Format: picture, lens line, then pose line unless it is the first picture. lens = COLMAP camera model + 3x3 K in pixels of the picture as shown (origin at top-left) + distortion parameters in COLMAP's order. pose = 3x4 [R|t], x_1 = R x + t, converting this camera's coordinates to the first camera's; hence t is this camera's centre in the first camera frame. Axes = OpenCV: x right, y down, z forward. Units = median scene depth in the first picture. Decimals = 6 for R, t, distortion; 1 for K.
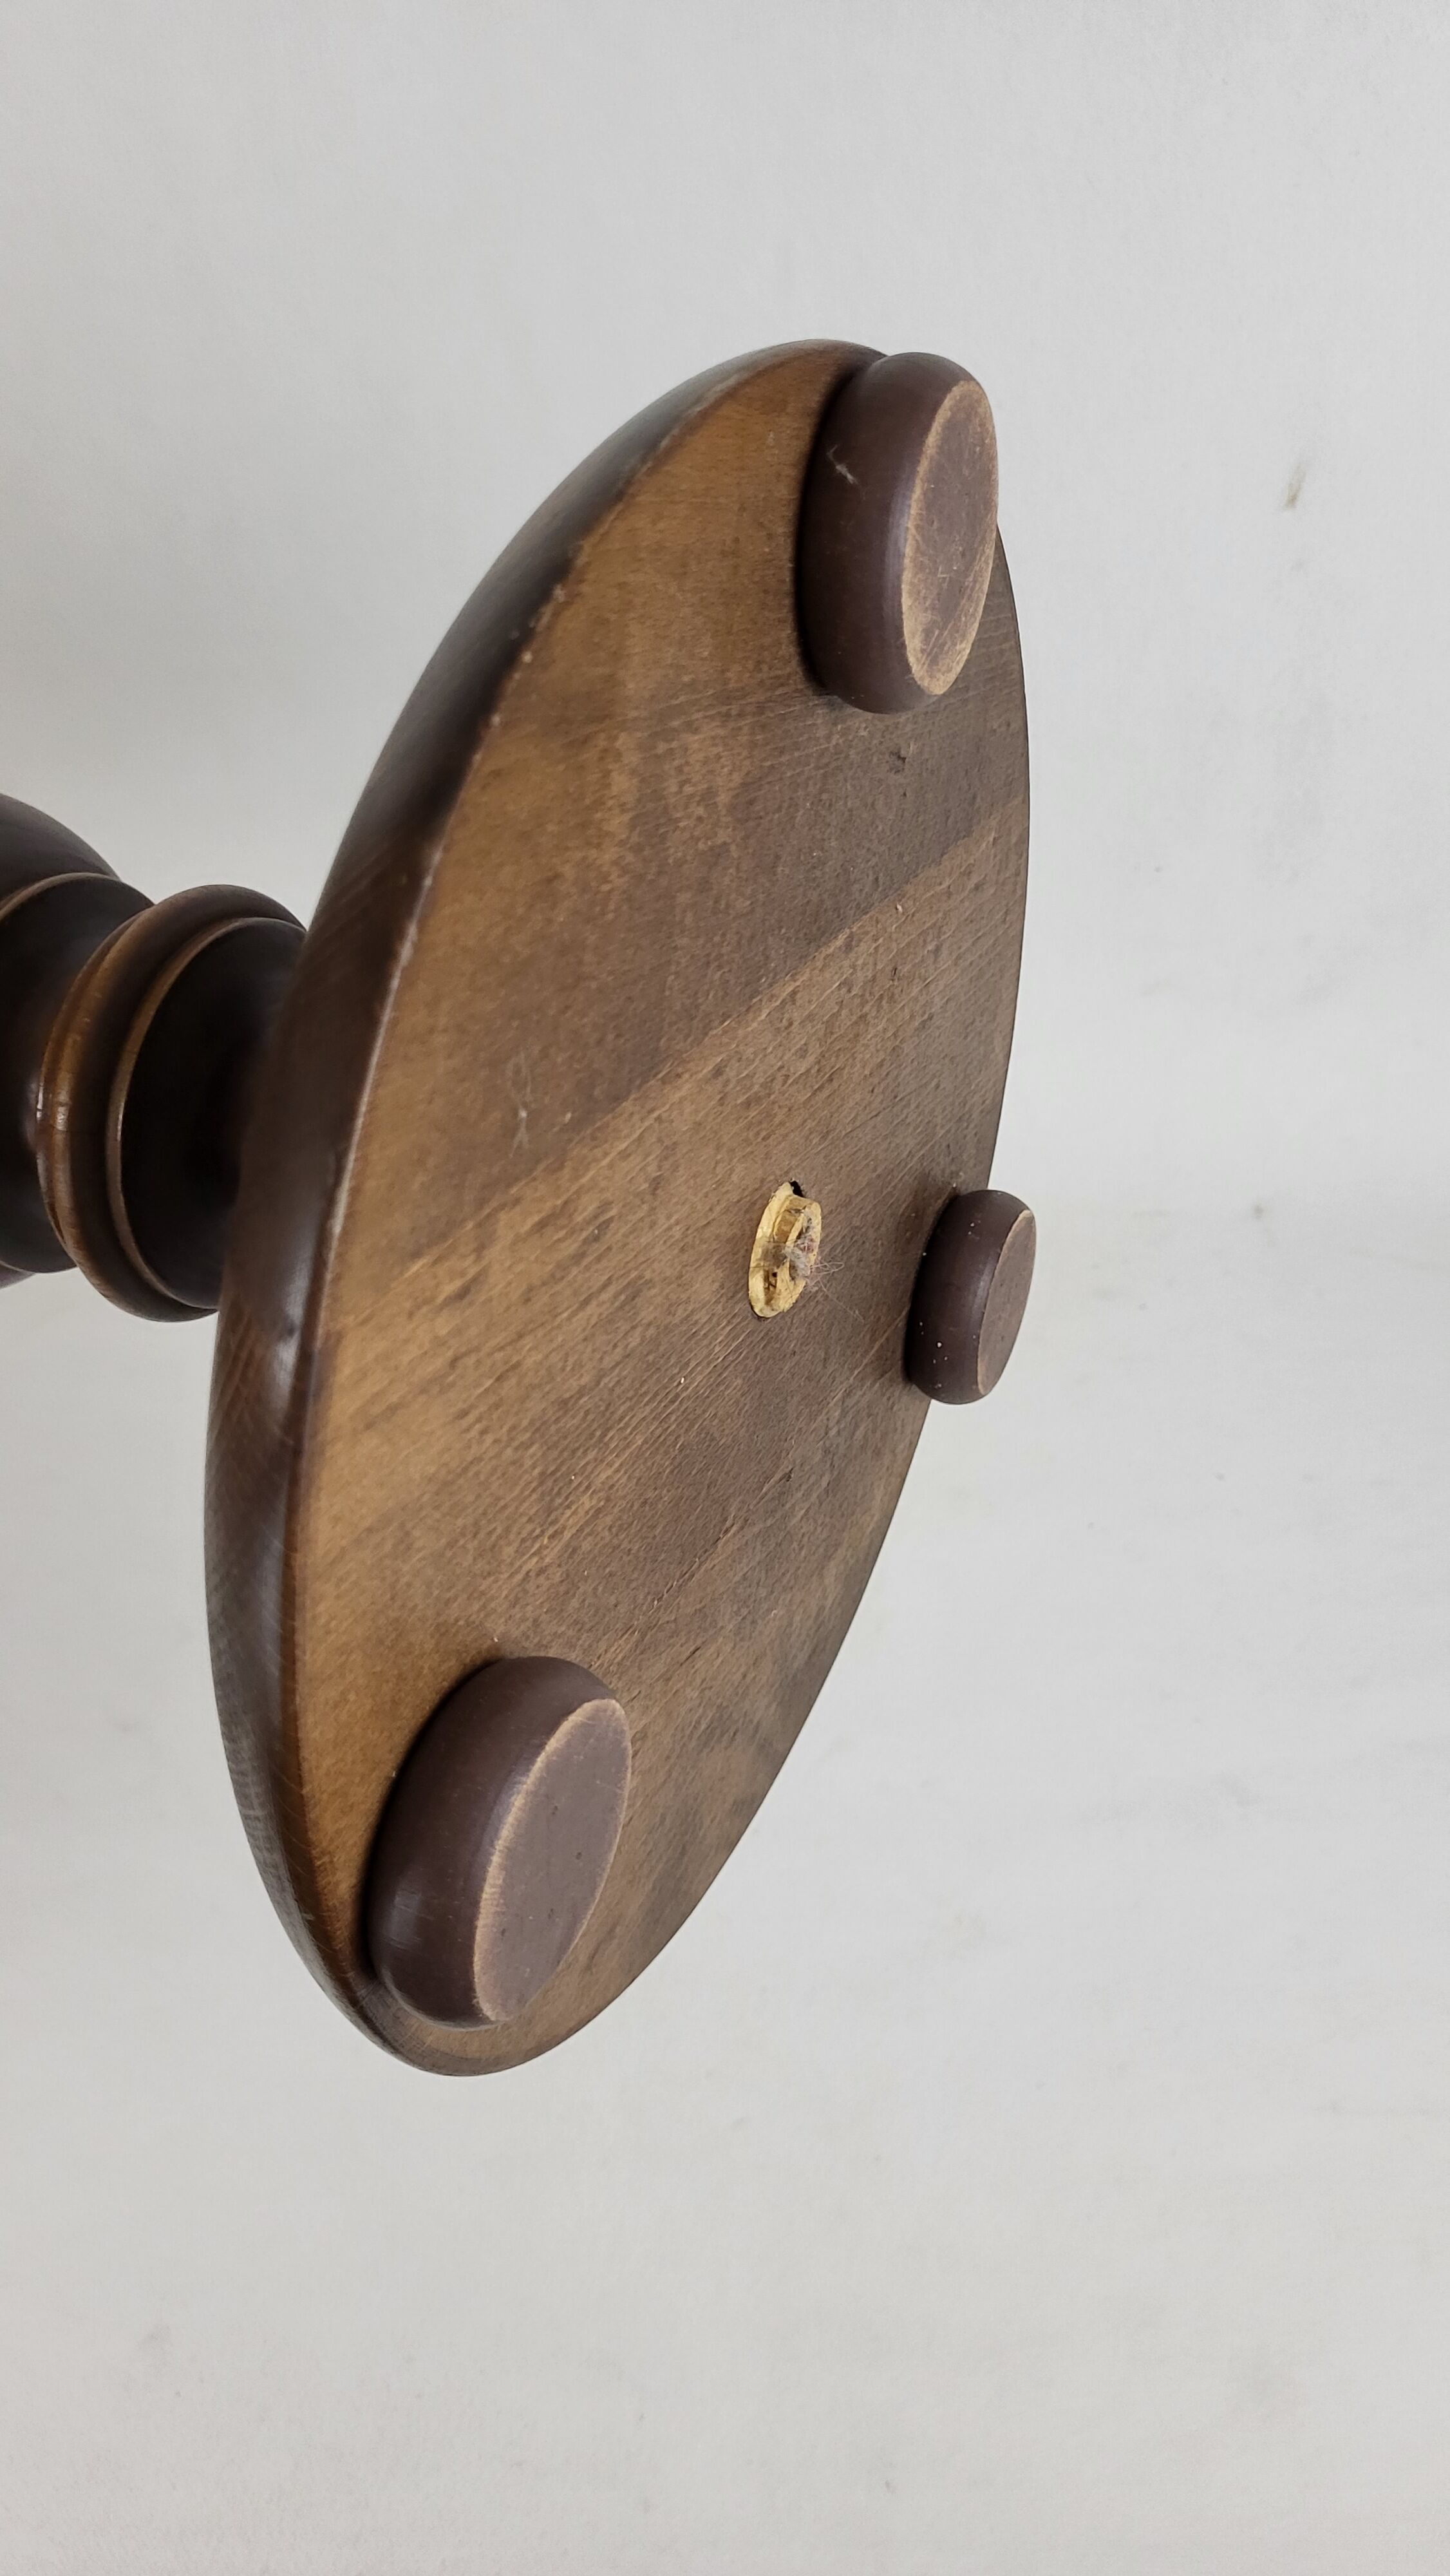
lens RADIAL K [[1983.9, 0, 725.0], [0, 1983.9, 1288.0], [0, 0, 1]] dist [0.018881, 0.003298]
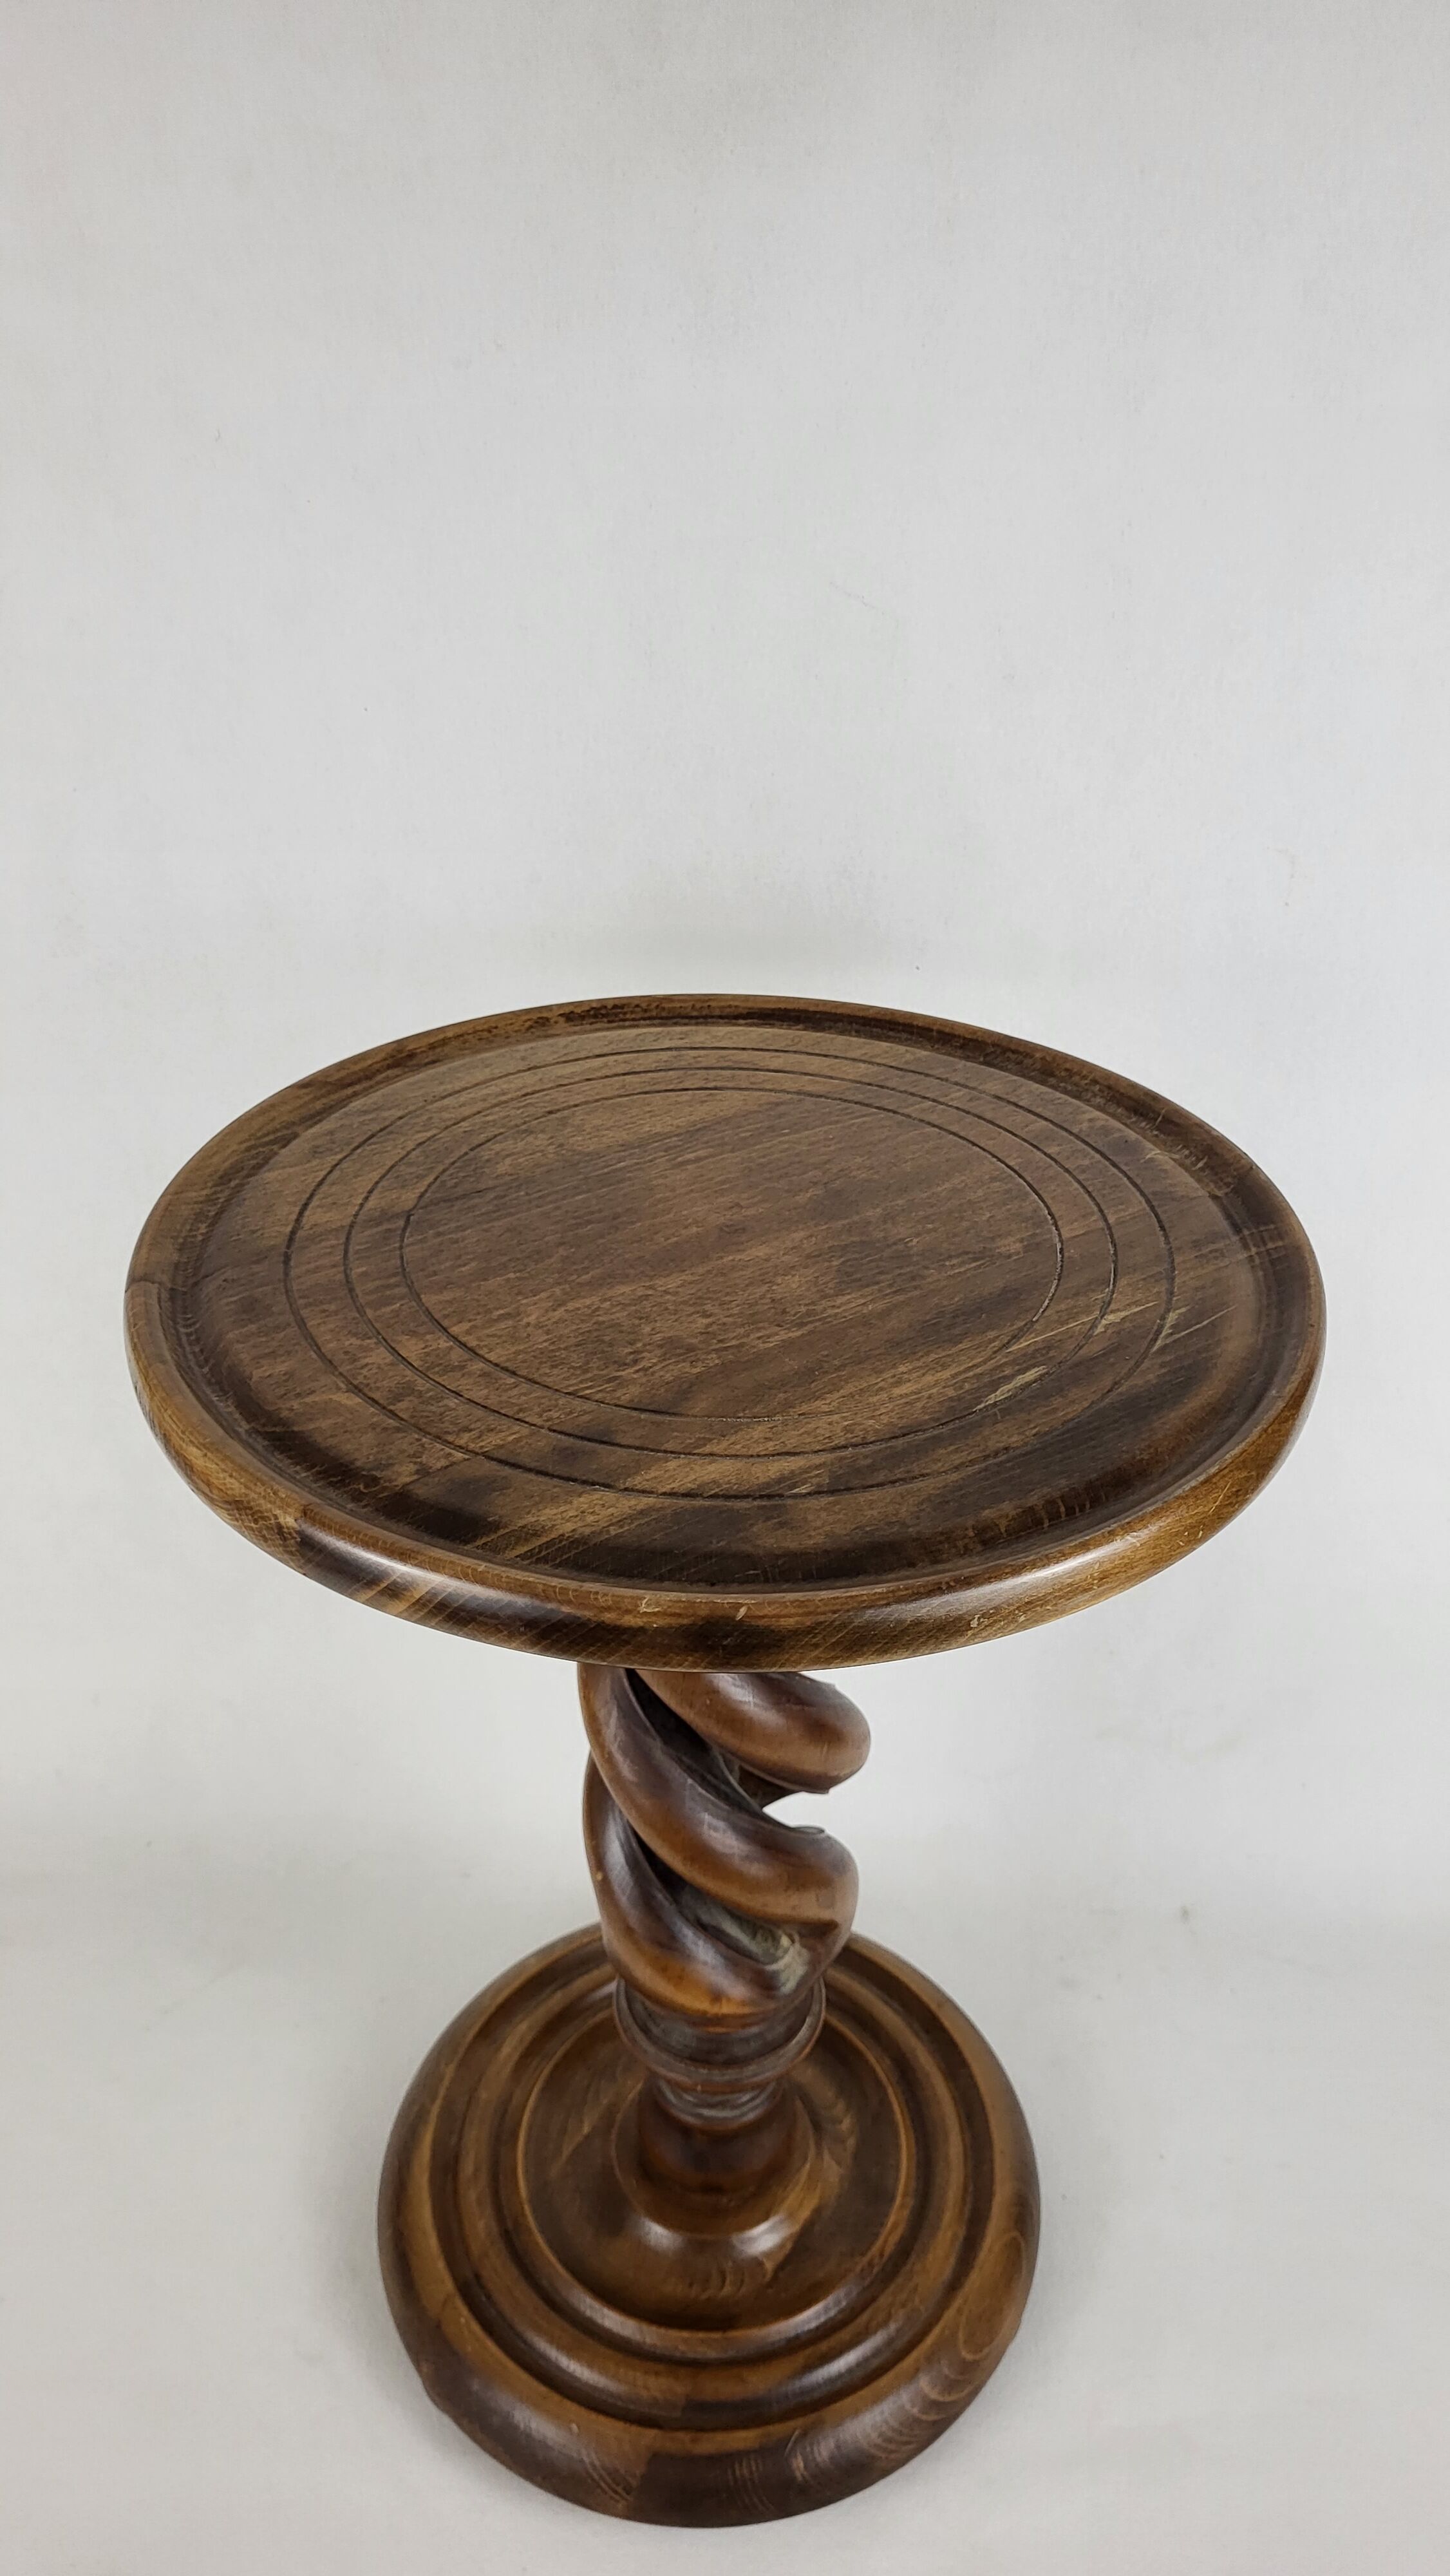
lens RADIAL K [[1946.0, 0, 758.1], [0, 1946.0, 1297.6], [0, 0, 1]] dist [0.007260, 0.000454]
pose [[0.996448, 0.057137, 0.061859, -0.148474], [-0.043055, 0.976994, -0.208875, -0.211369], [-0.072370, 0.205469, 0.975984, -0.403450]]
